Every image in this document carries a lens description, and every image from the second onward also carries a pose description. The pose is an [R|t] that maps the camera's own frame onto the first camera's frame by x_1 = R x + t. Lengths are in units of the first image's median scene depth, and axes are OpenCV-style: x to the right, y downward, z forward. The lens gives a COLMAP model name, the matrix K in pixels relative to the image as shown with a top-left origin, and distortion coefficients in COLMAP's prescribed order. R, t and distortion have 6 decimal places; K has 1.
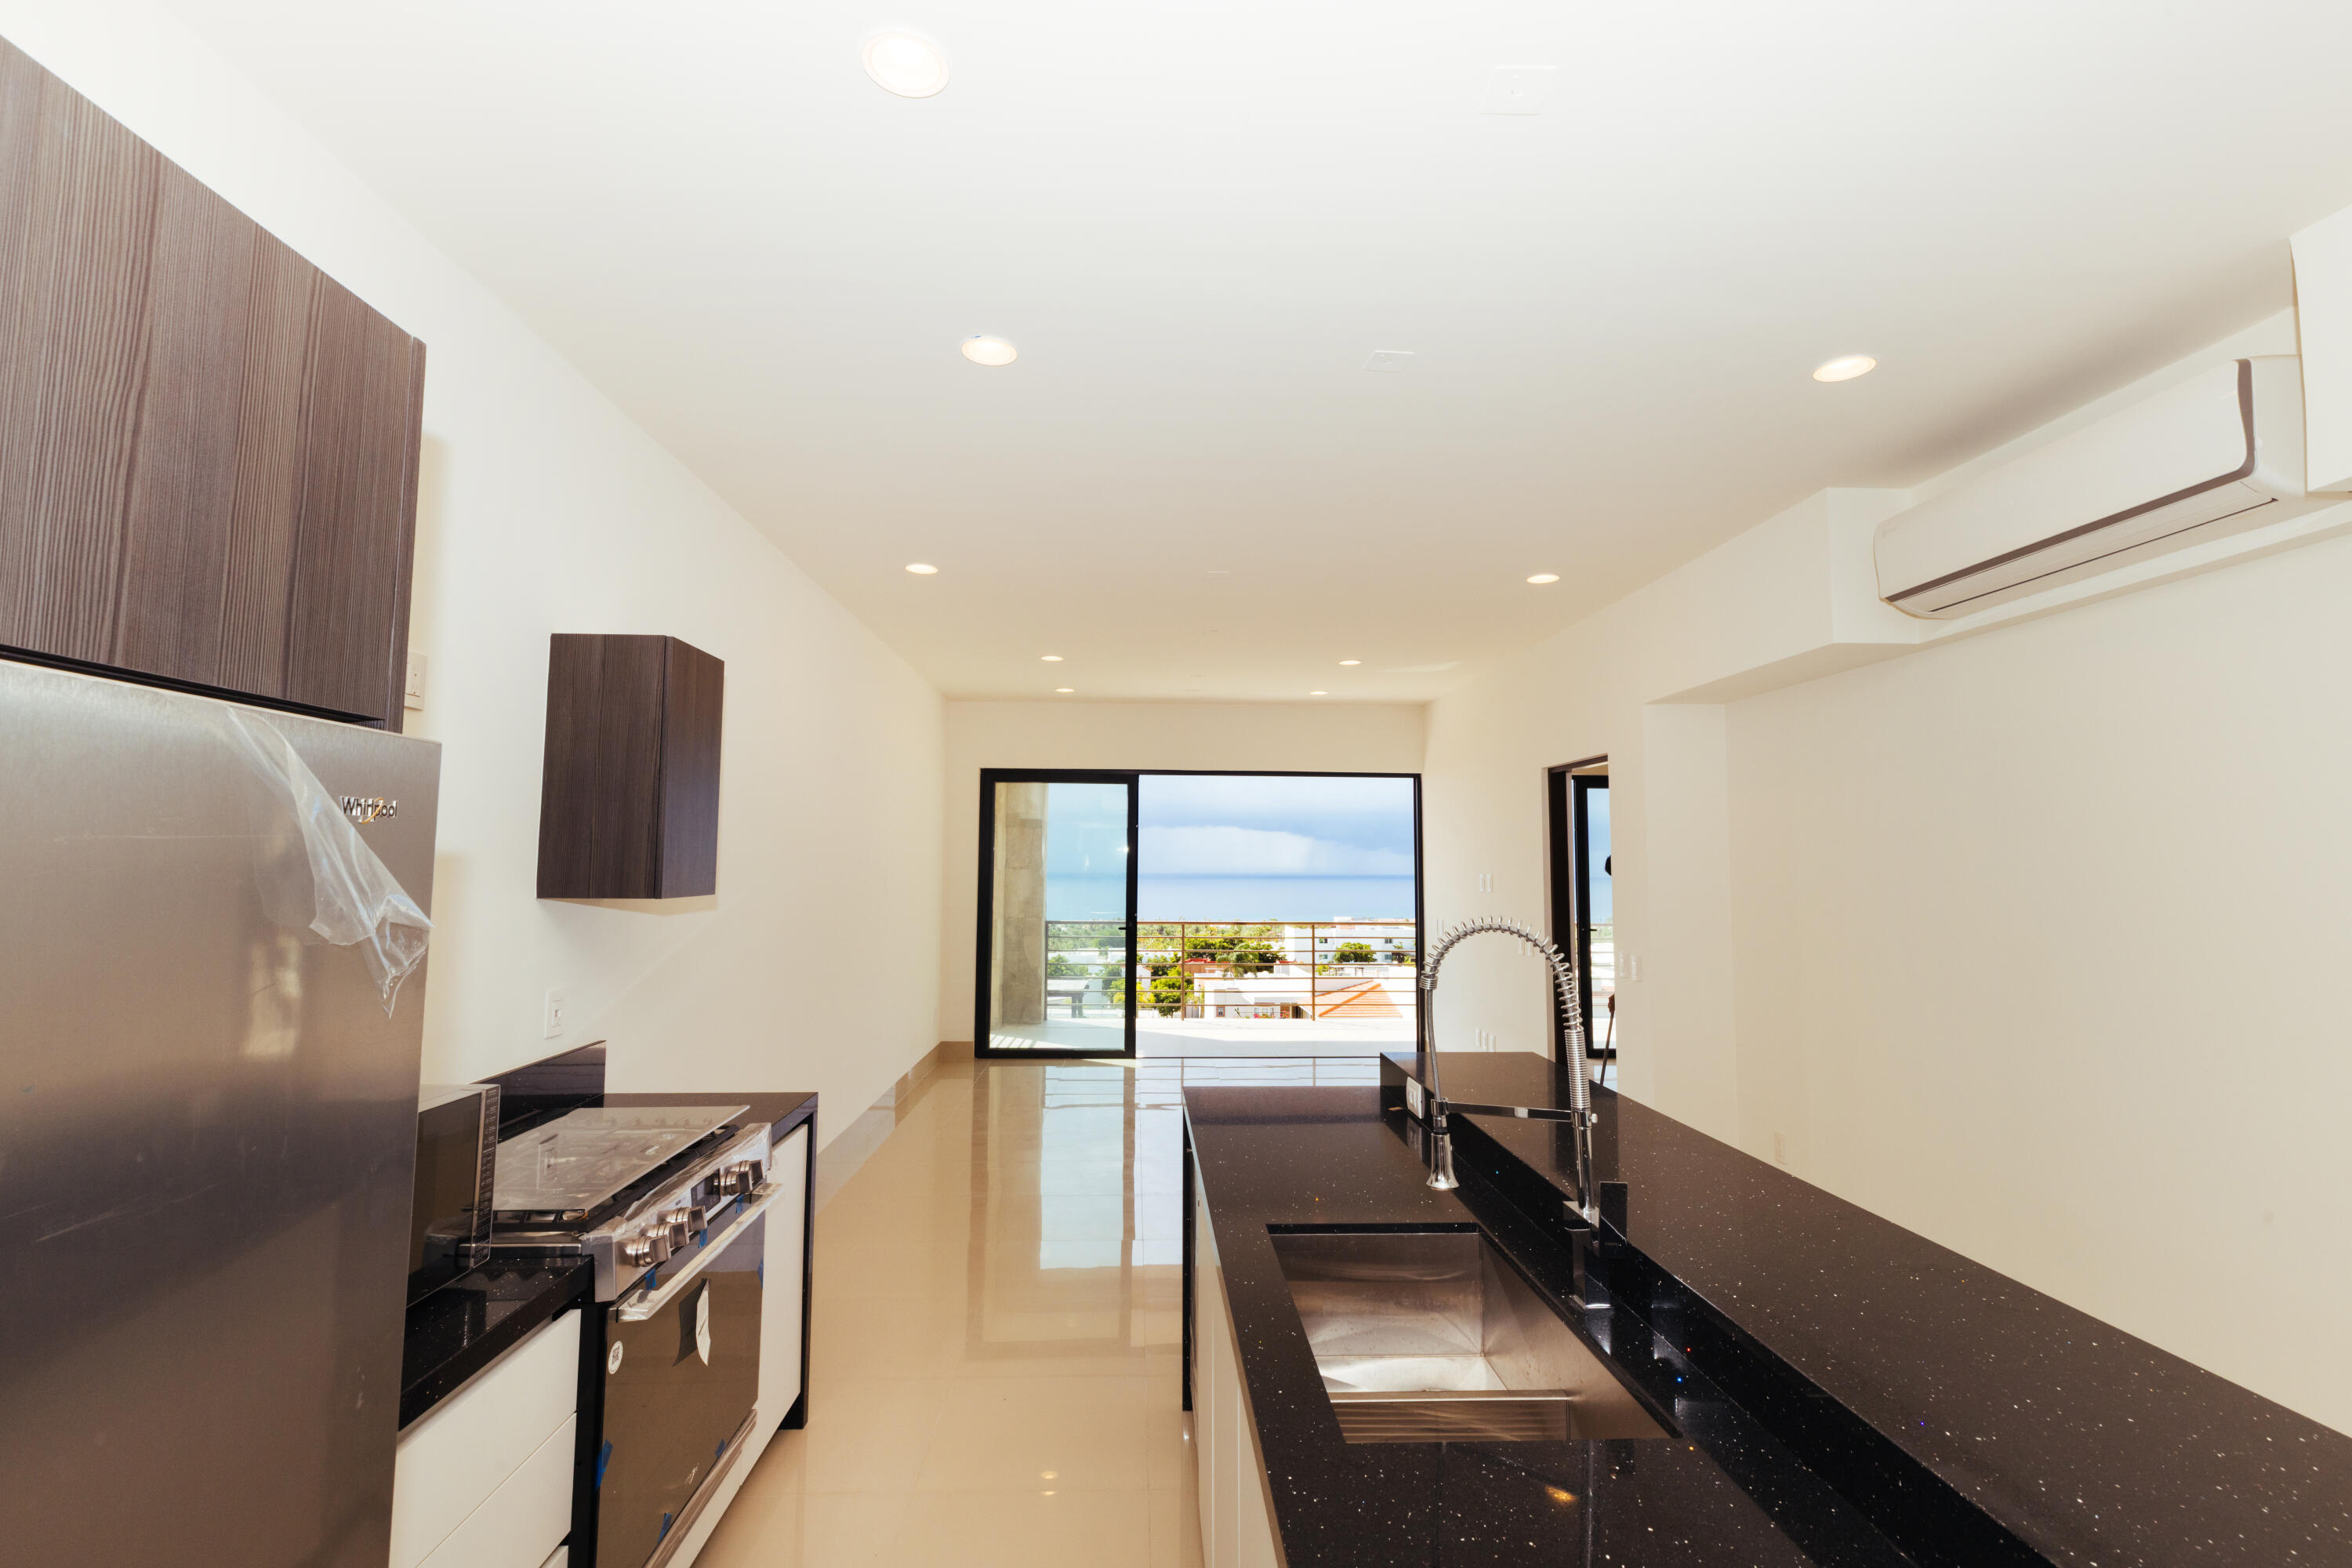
lens RADIAL K [[1052.6, 0, 1182.9], [0, 1052.6, 779.5], [0, 0, 1]] dist [0.000267, -0.000208]
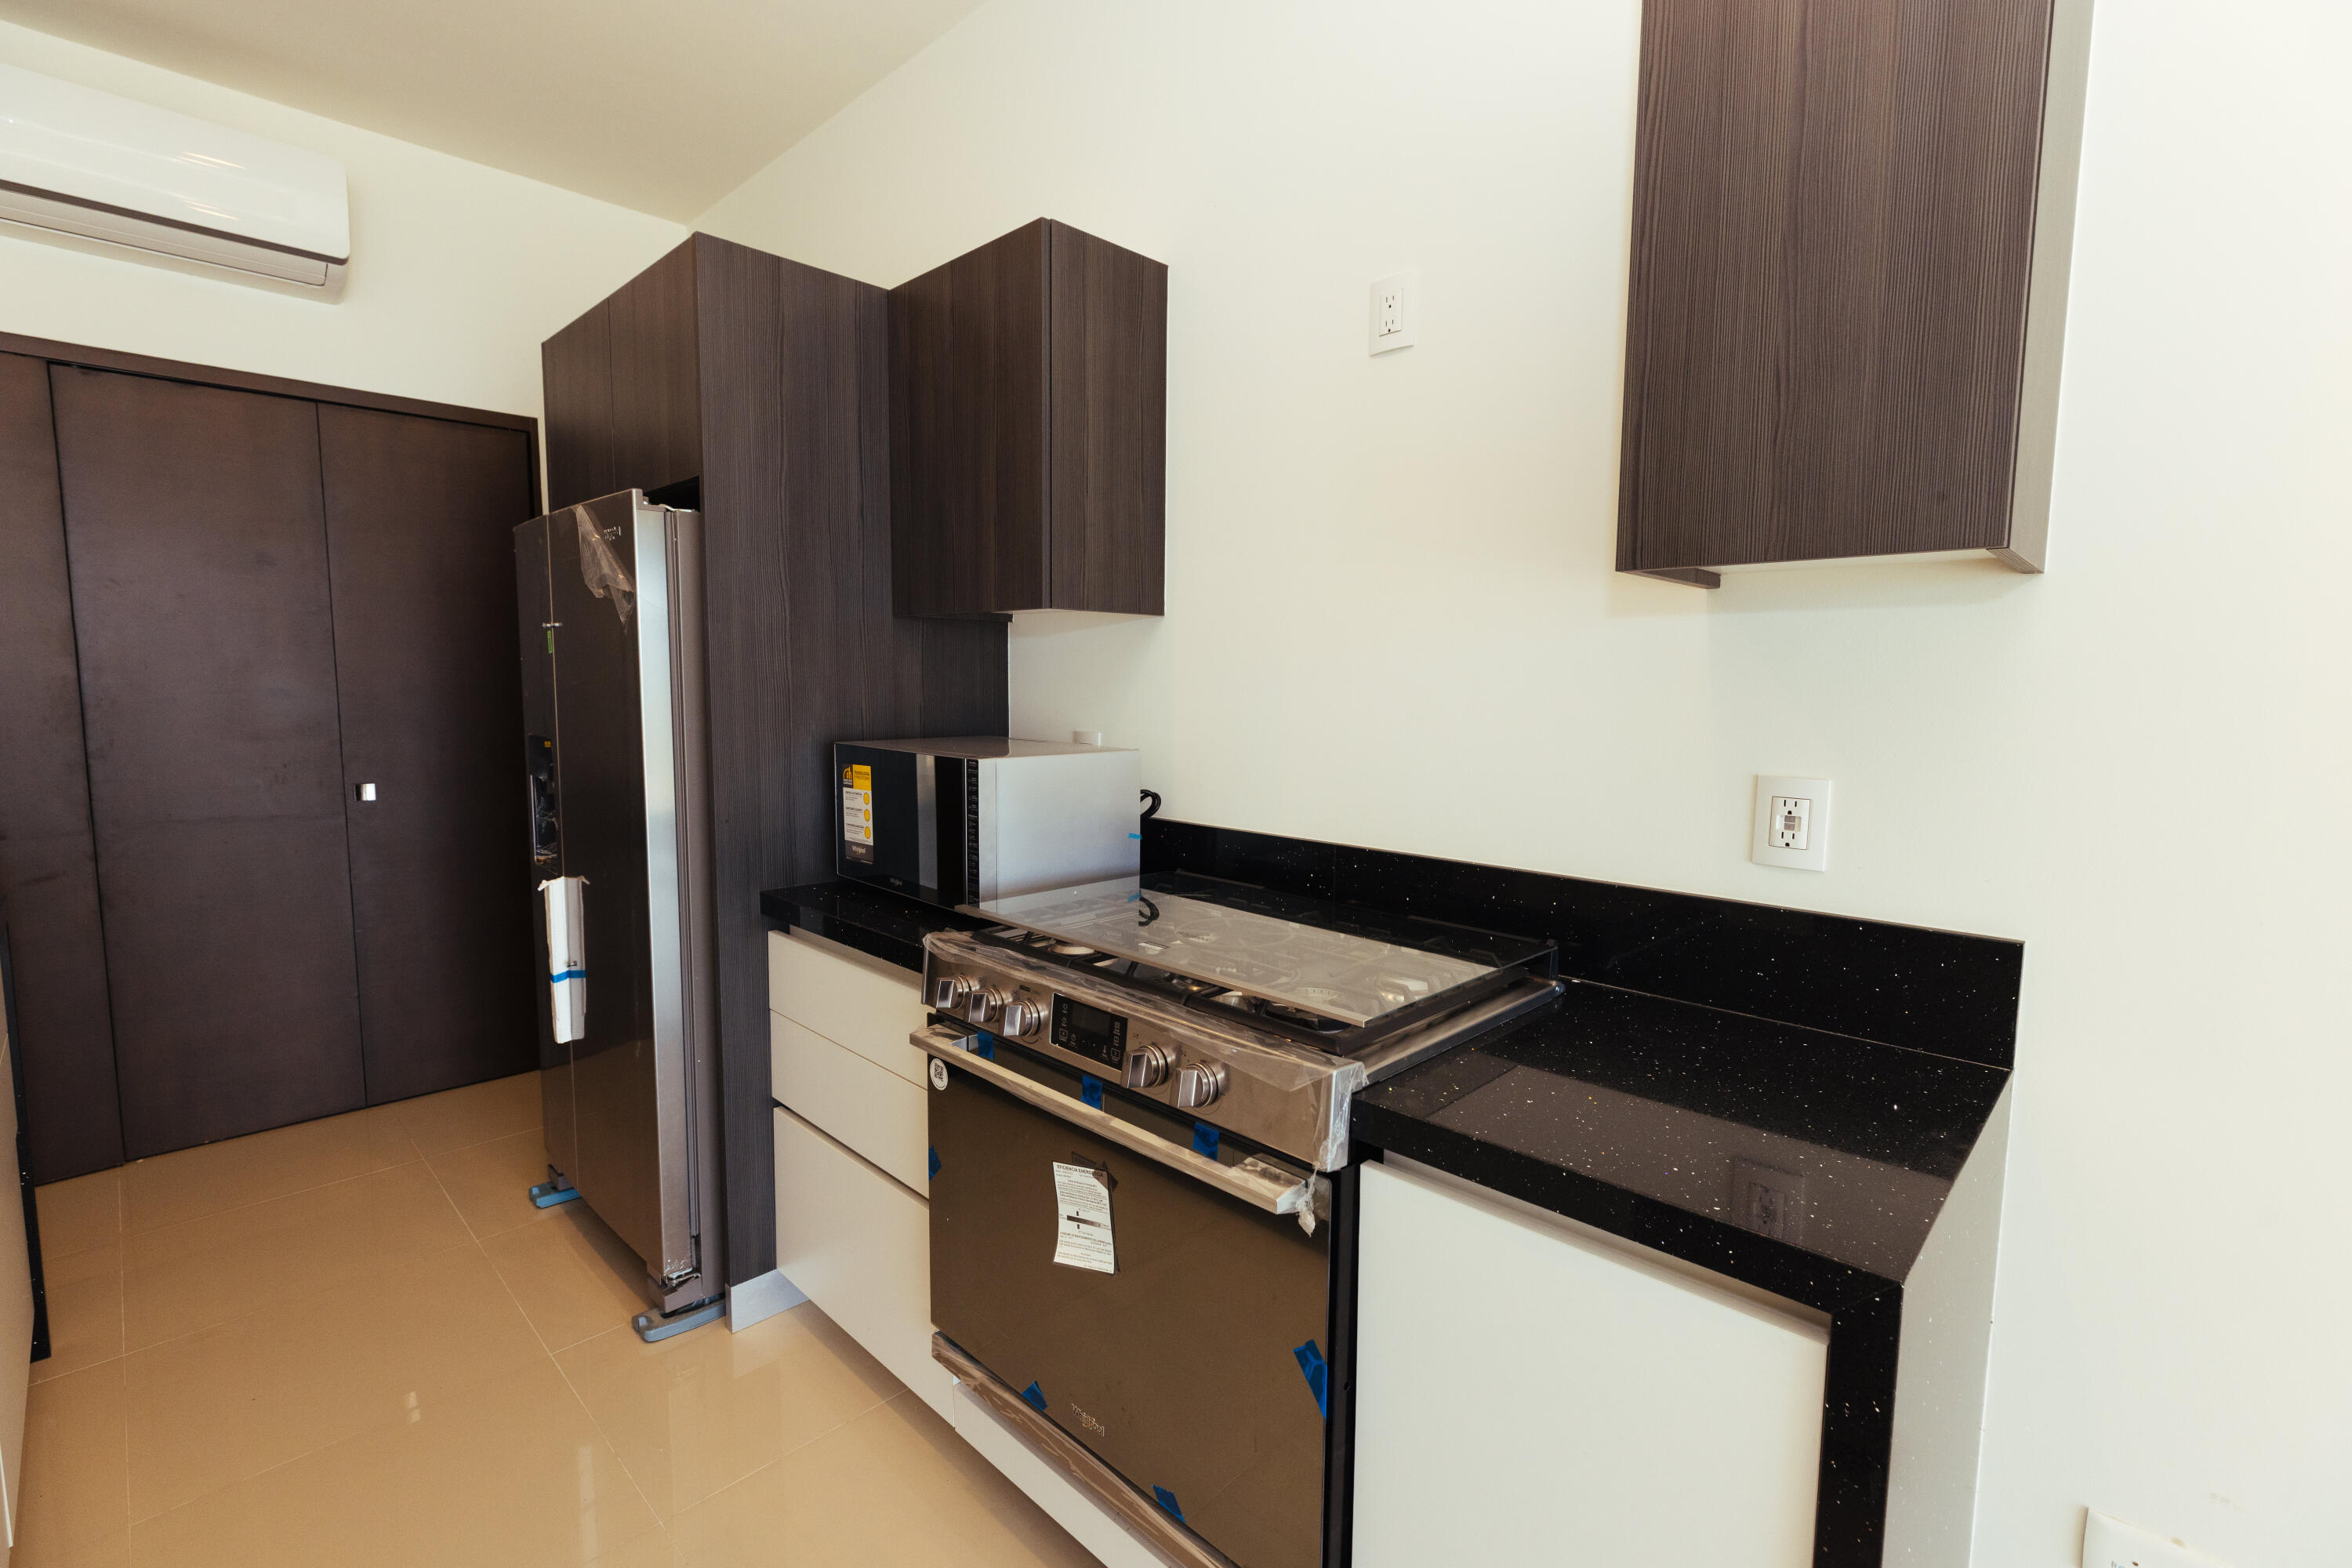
lens RADIAL K [[1043.0, 0, 1176.8], [0, 1043.0, 779.1], [0, 0, 1]] dist [0.001580, 0.000149]
pose [[-0.736744, 0.052465, -0.674133, -0.018735], [0.040633, 0.998619, 0.033311, 0.056711], [0.674950, -0.002850, -0.737858, 0.377526]]
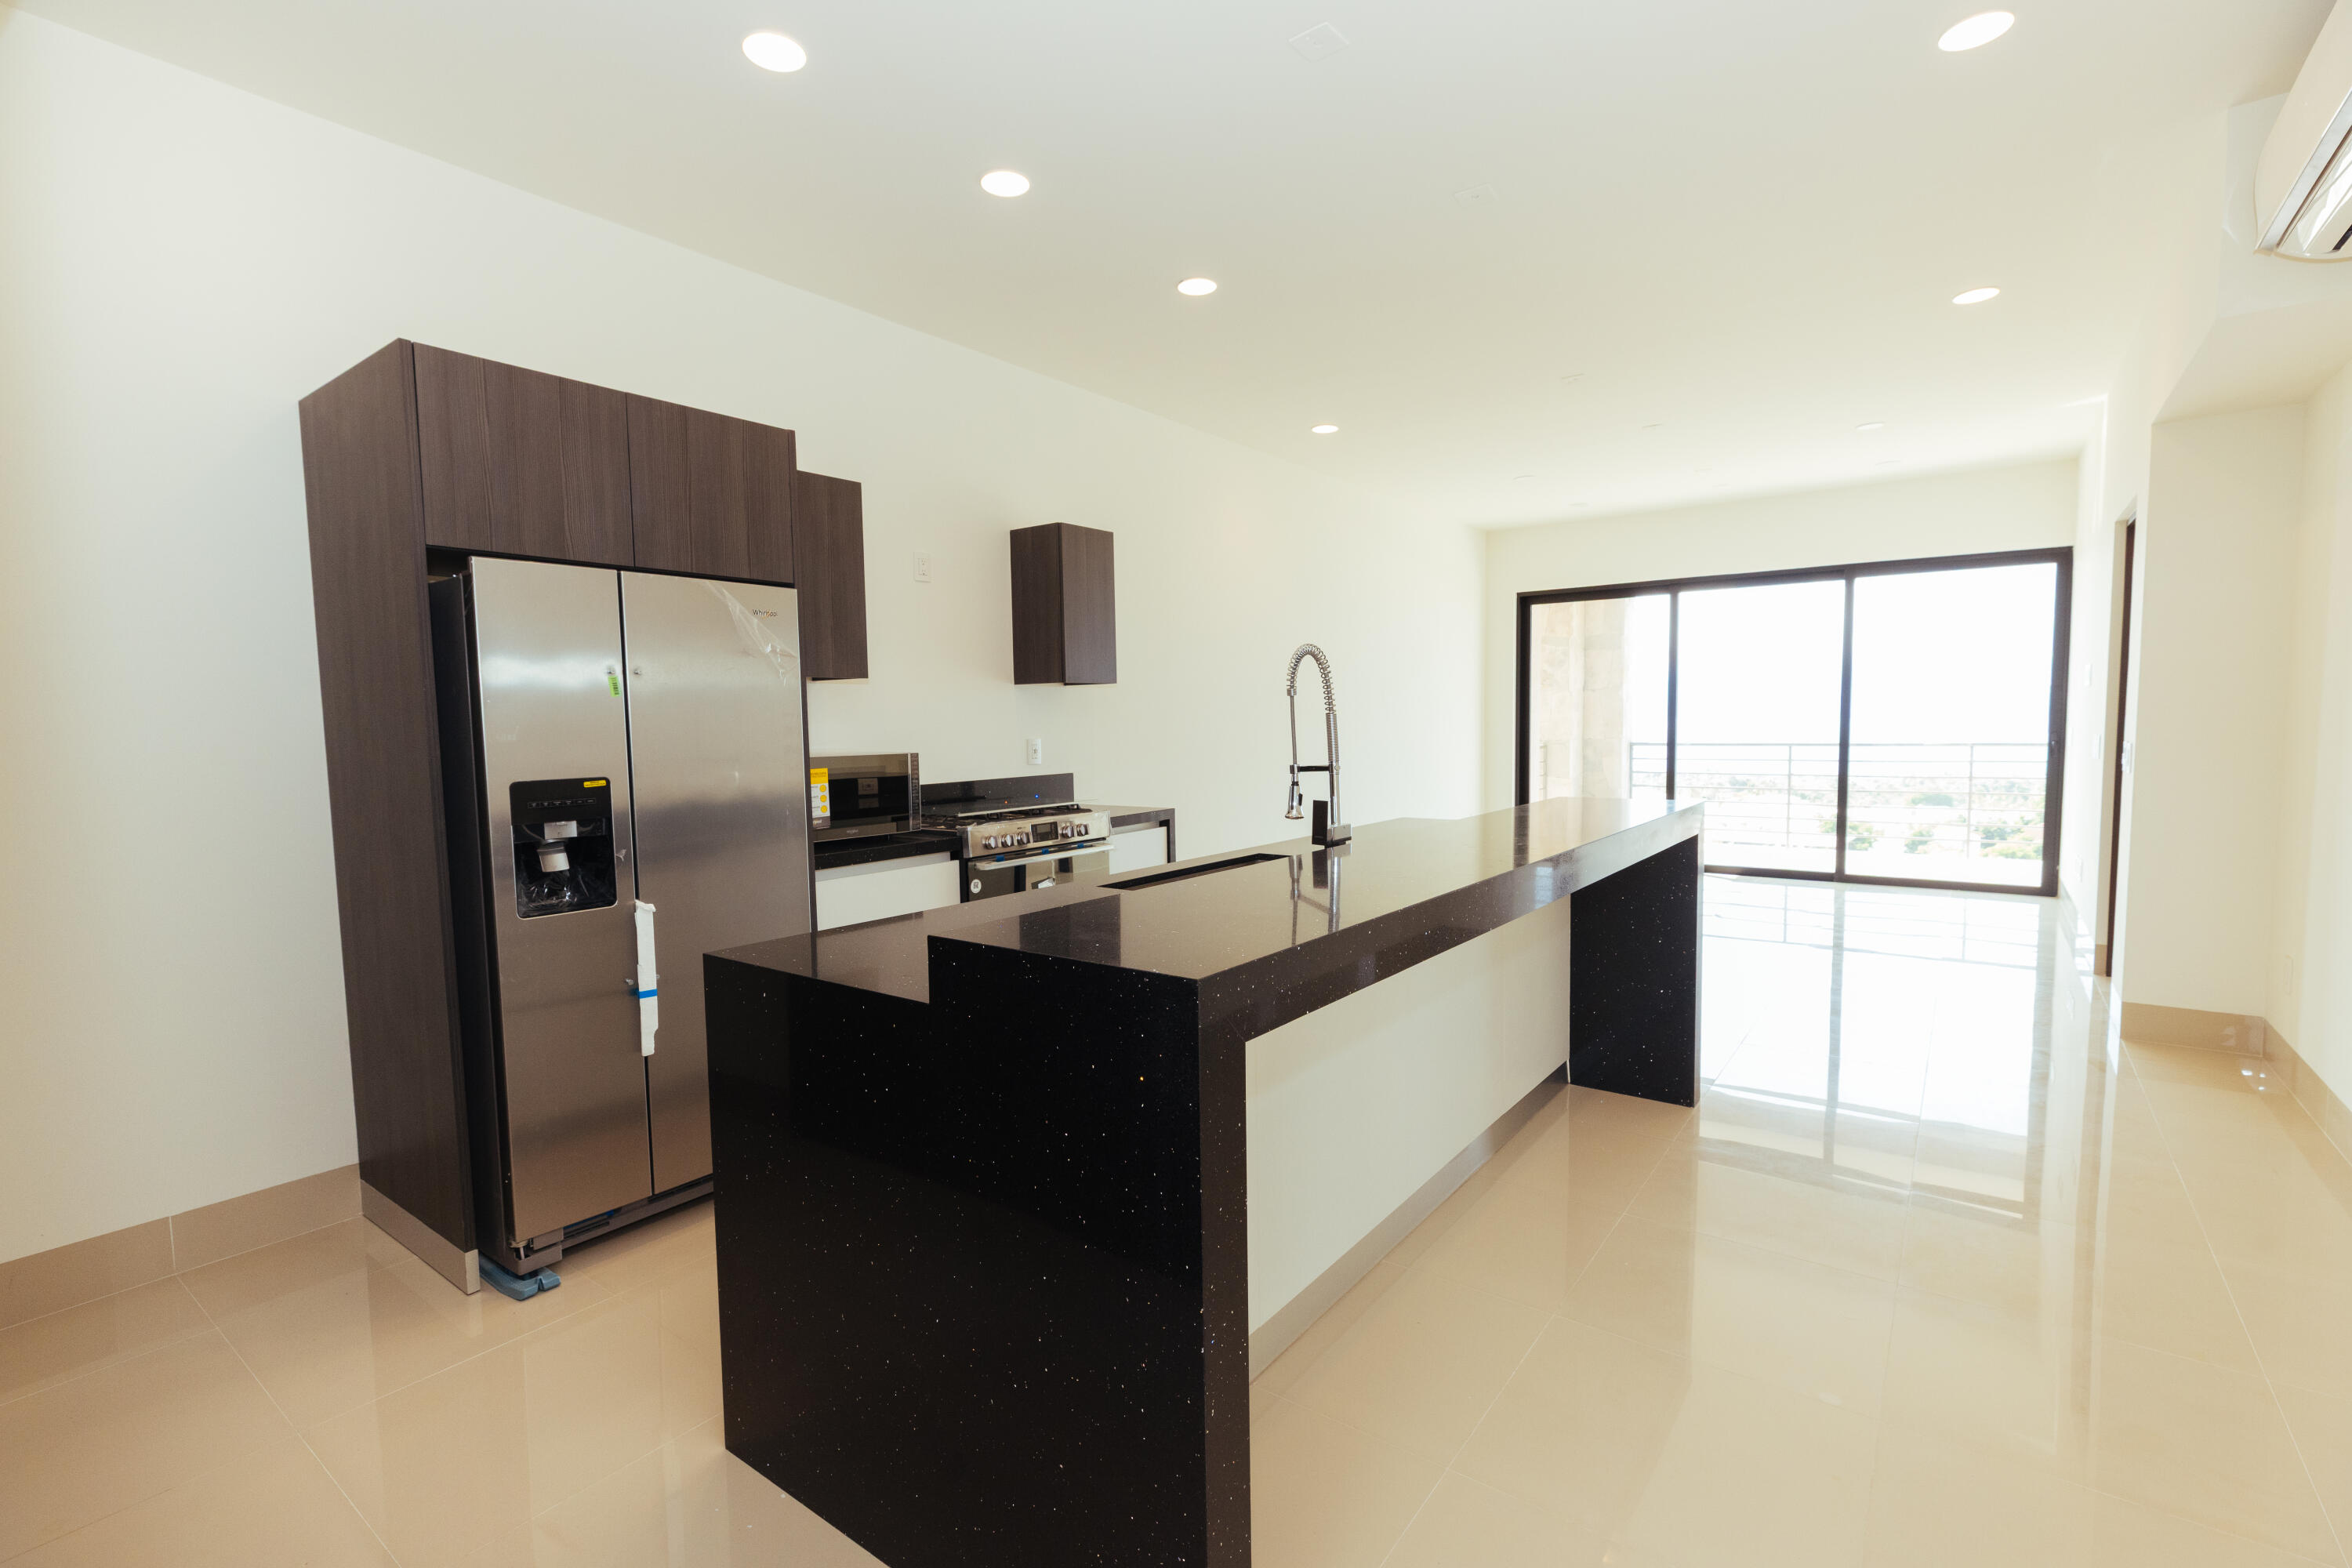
lens RADIAL K [[1065.2, 0, 1155.4], [0, 1065.2, 800.6], [0, 0, 1]] dist [-0.000166, -0.000115]
pose [[0.764122, 0.030957, -0.644329, 0.227705], [0.073297, 0.988212, 0.134403, 0.025873], [0.640894, -0.149928, 0.752846, -0.070408]]
